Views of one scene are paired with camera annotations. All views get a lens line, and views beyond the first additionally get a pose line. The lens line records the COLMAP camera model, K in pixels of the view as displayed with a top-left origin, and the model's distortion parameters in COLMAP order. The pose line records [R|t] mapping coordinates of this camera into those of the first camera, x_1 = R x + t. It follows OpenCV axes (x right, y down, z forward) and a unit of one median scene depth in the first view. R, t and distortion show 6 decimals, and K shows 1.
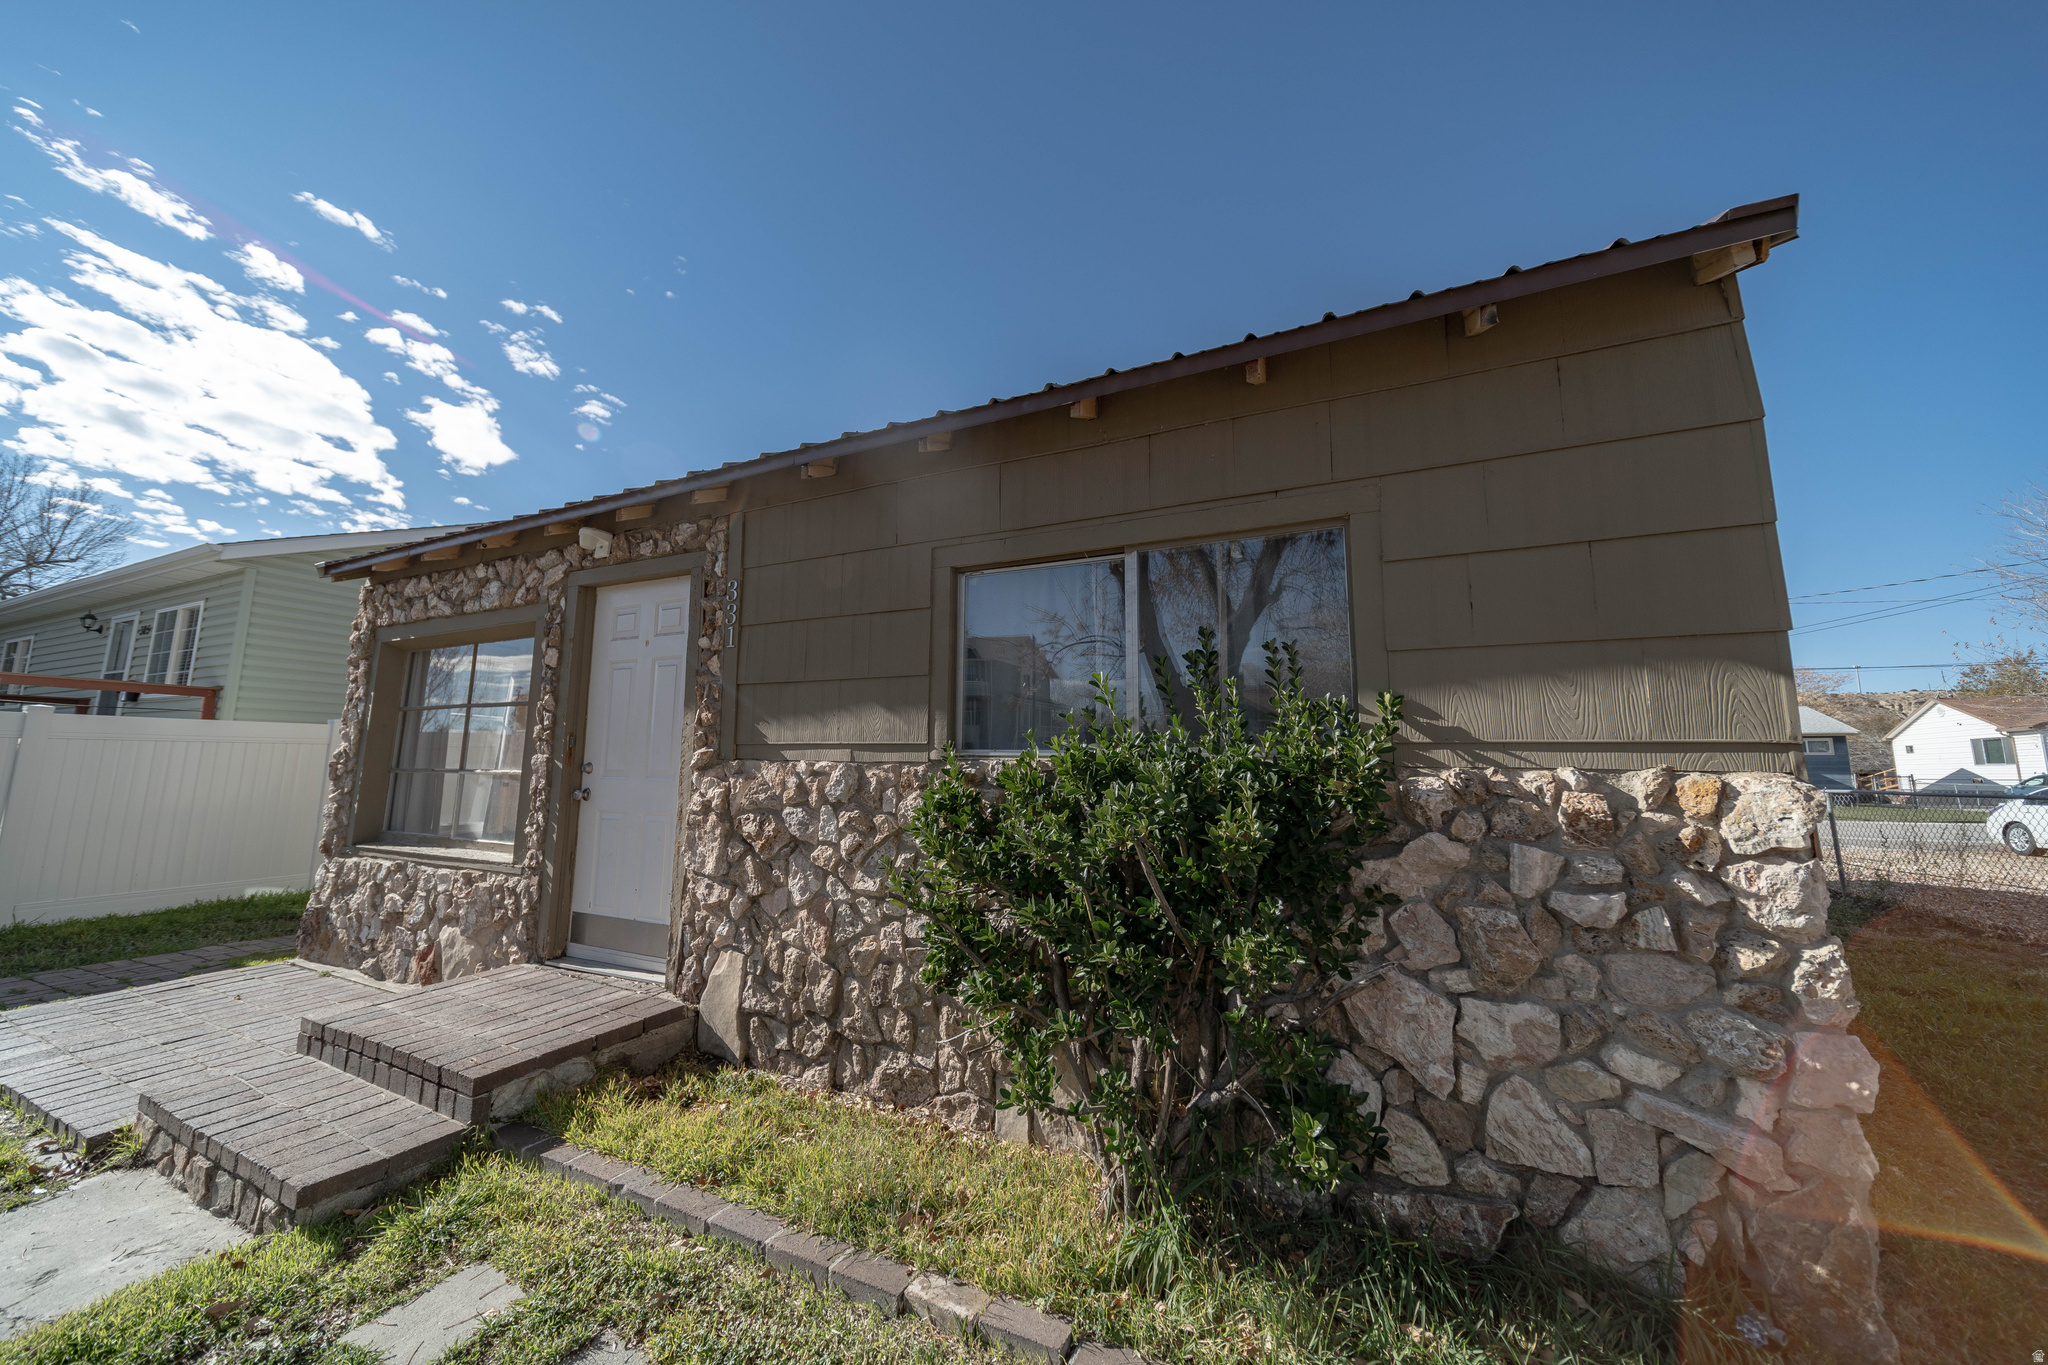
lens RADIAL K [[706.2, 0, 1021.1], [0, 706.2, 675.8], [0, 0, 1]] dist [0.004882, 0.000015]
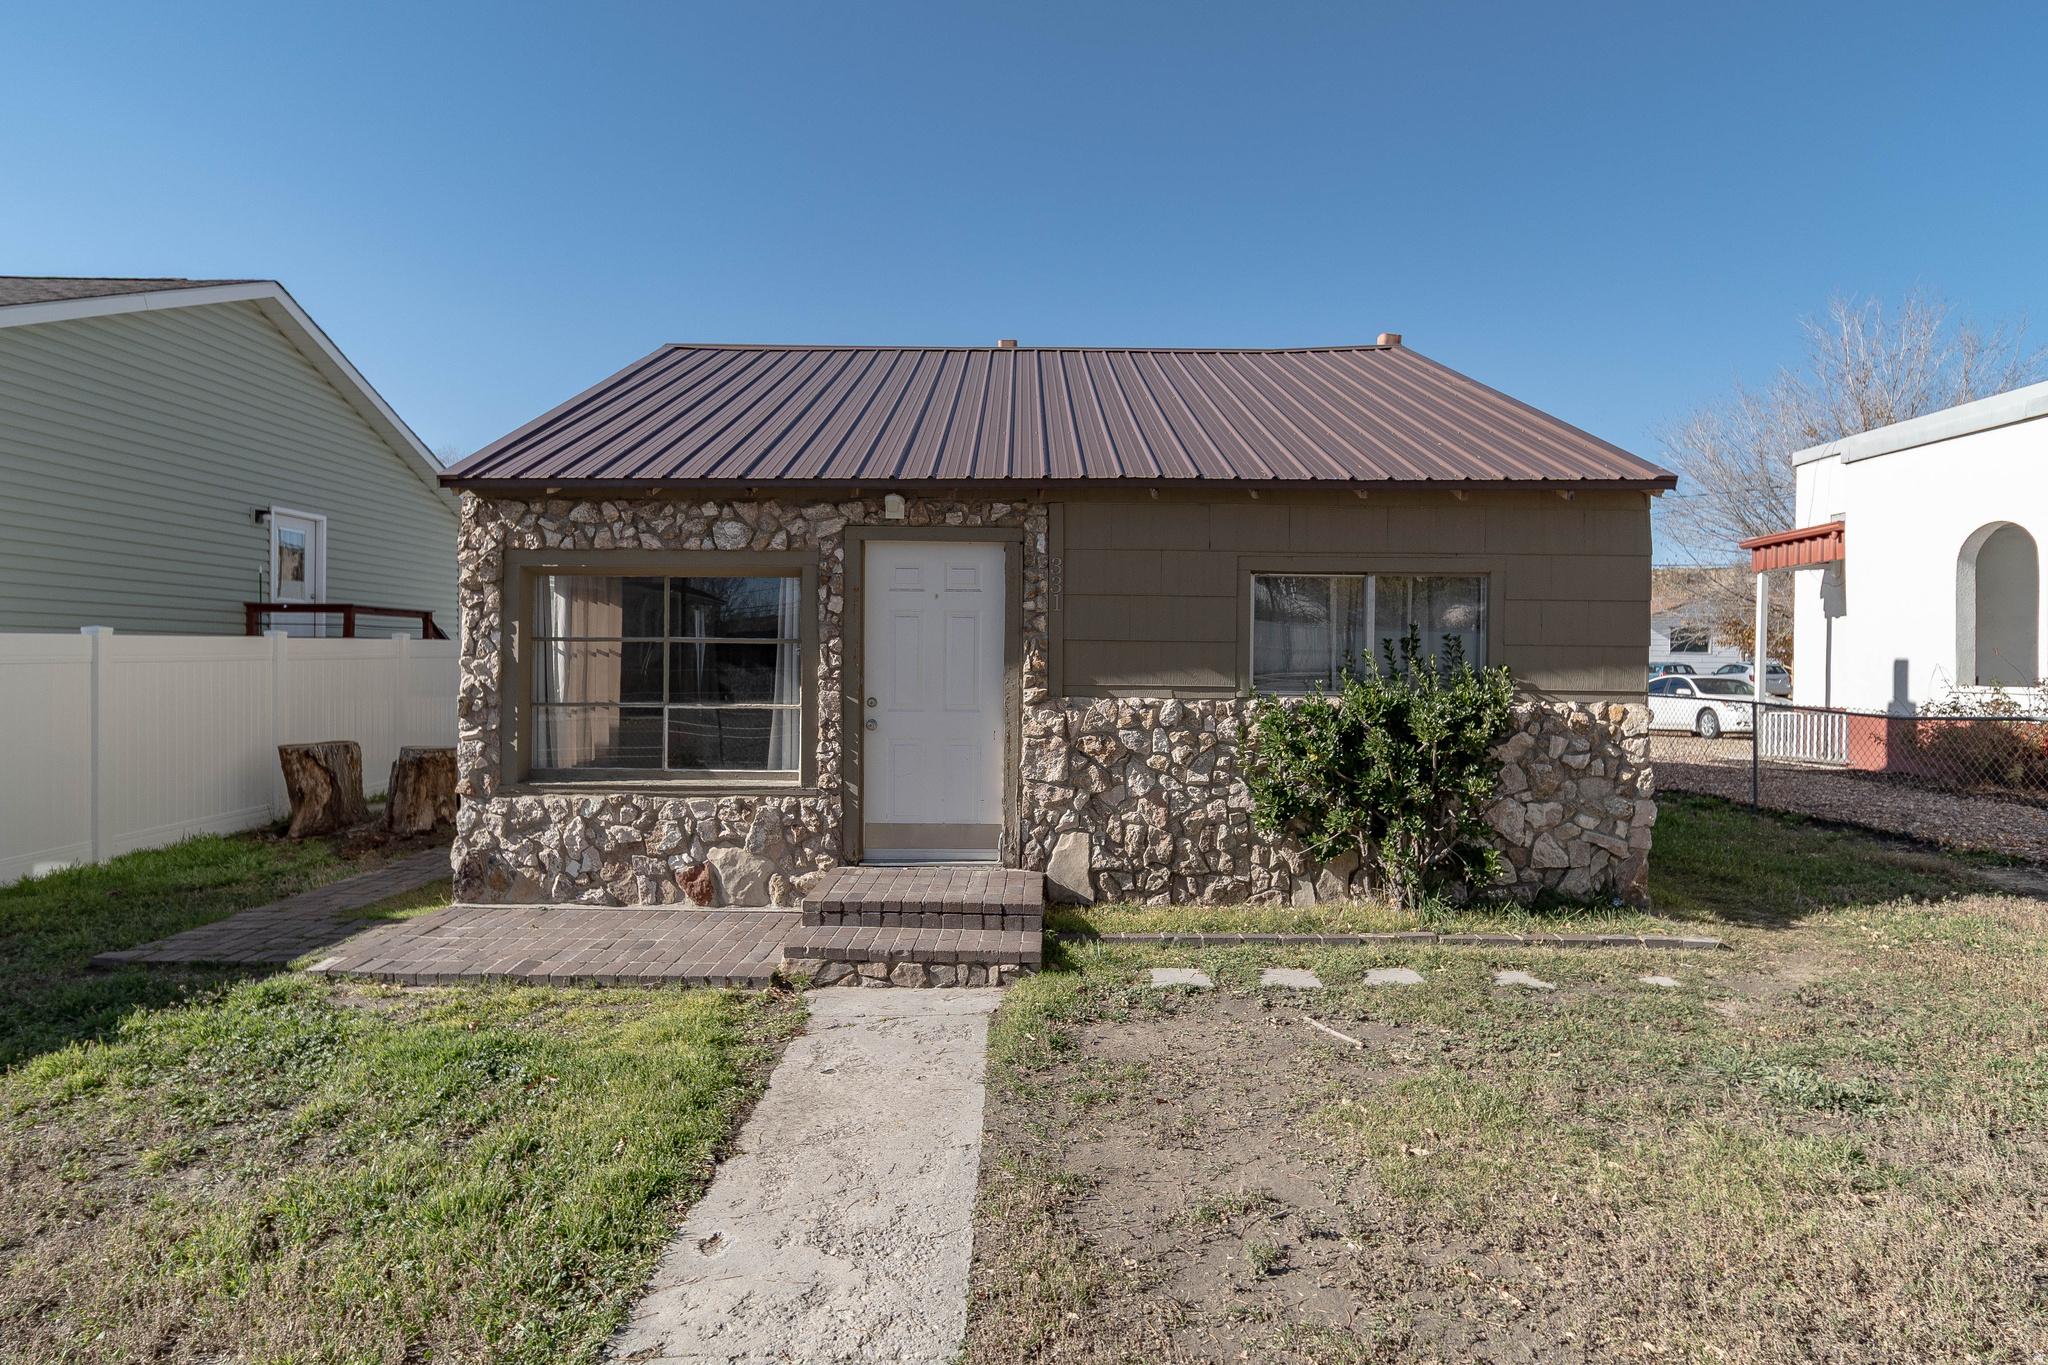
lens RADIAL K [[1059.7, 0, 1019.3], [0, 1059.7, 678.8], [0, 0, 1]] dist [-0.000042, 0.000708]
pose [[0.904282, -0.010297, 0.426811, -1.397780], [-0.053491, 0.989099, 0.137194, -0.193027], [-0.423571, -0.146892, 0.893874, -0.780957]]
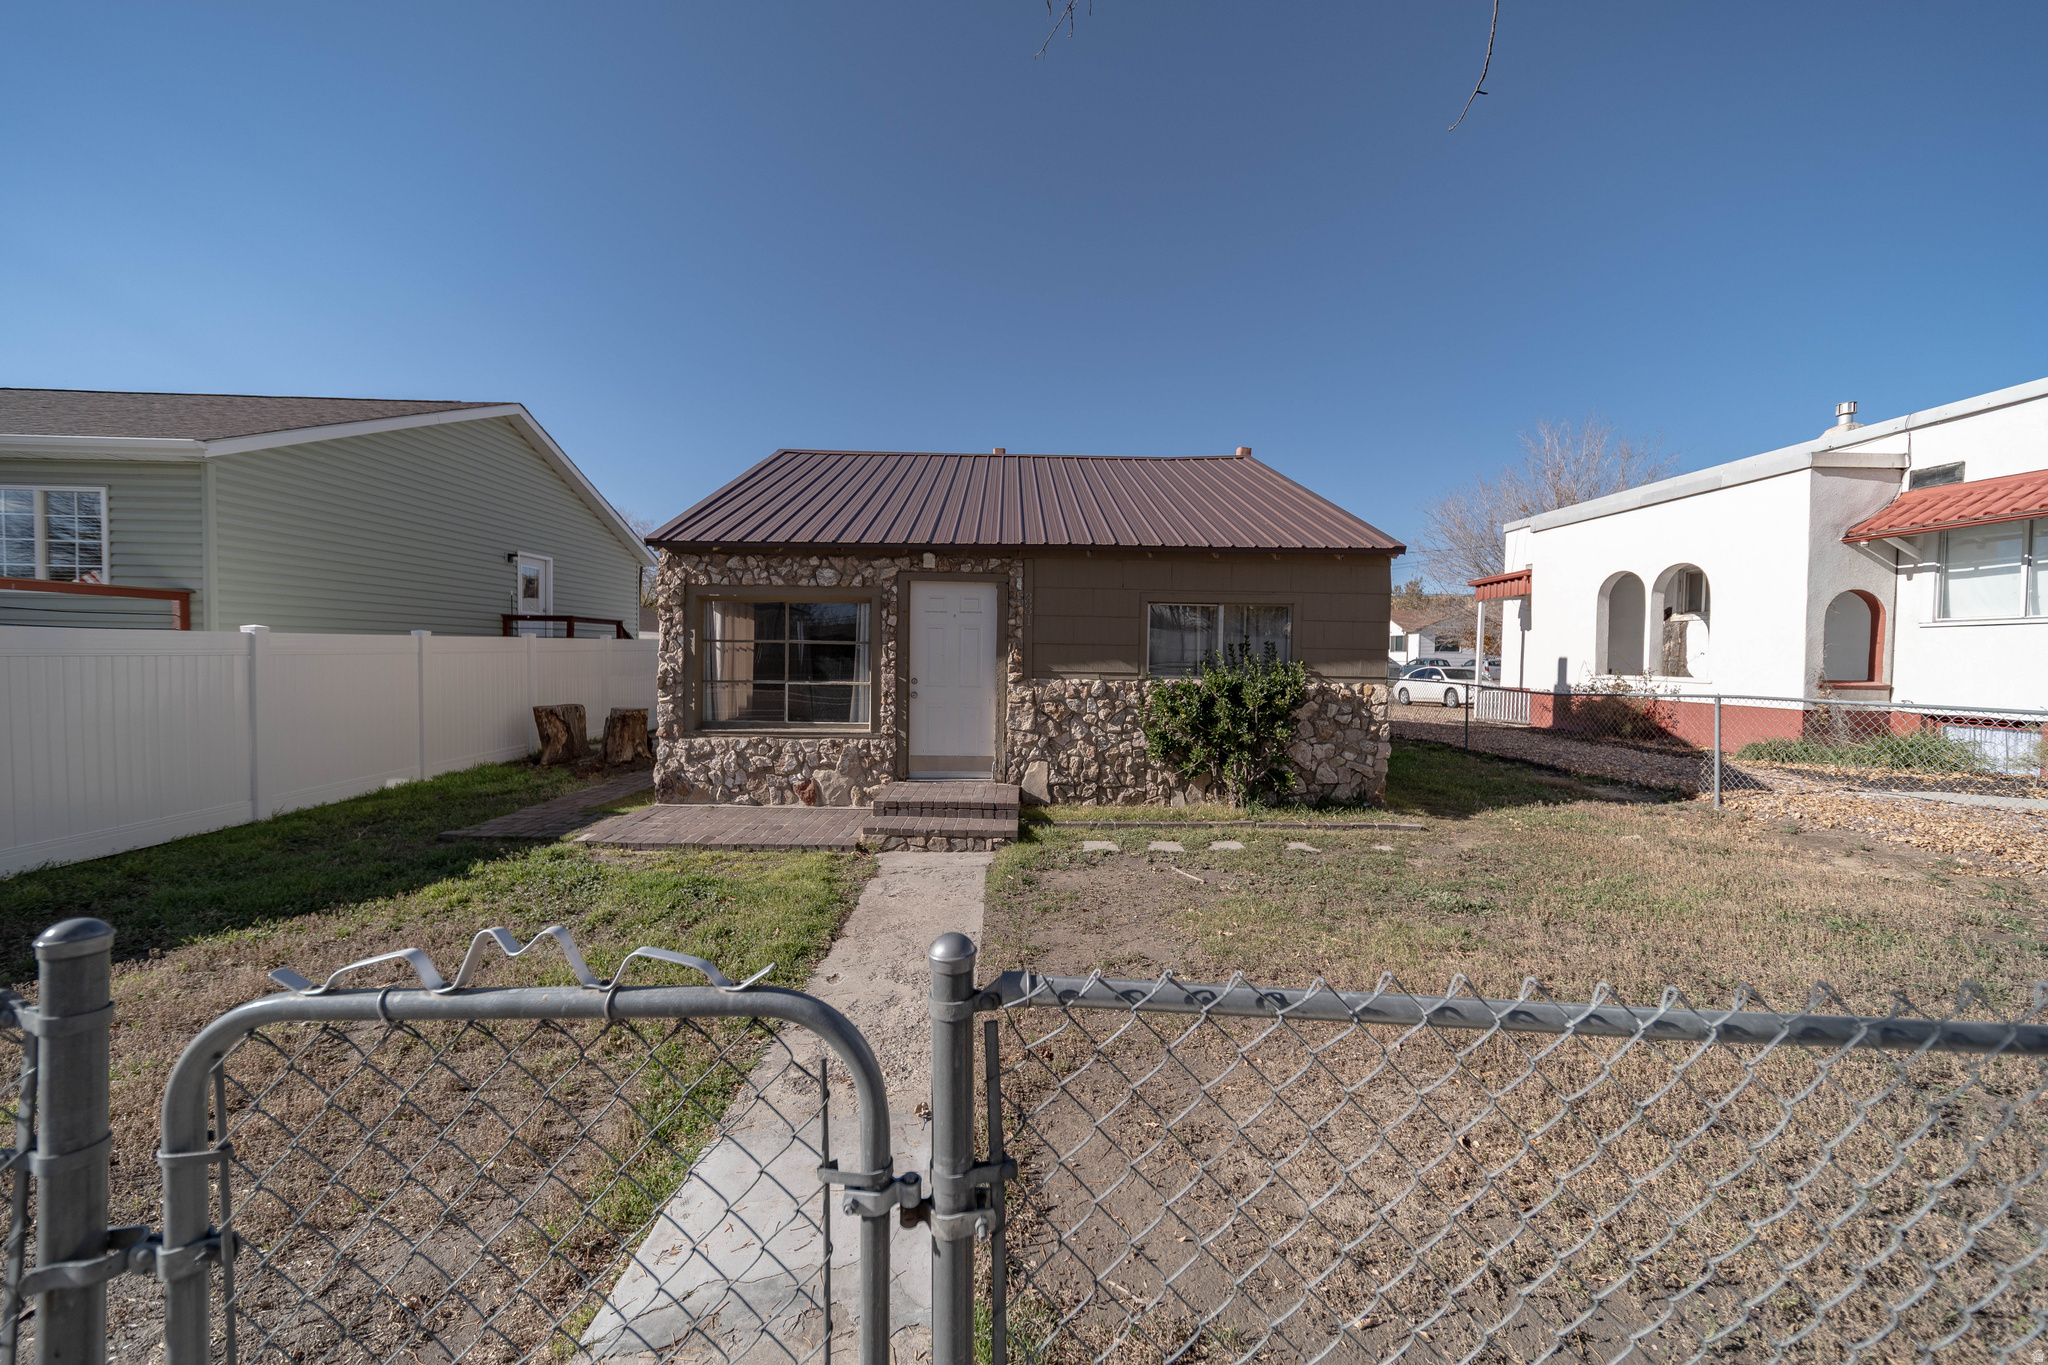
lens RADIAL K [[711.4, 0, 1019.6], [0, 711.4, 683.2], [0, 0, 1]] dist [0.000969, 0.000545]
pose [[0.895845, -0.015543, 0.444095, -1.479940], [-0.061812, 0.985314, 0.159175, -0.221569], [-0.440047, -0.170046, 0.881727, -0.955241]]
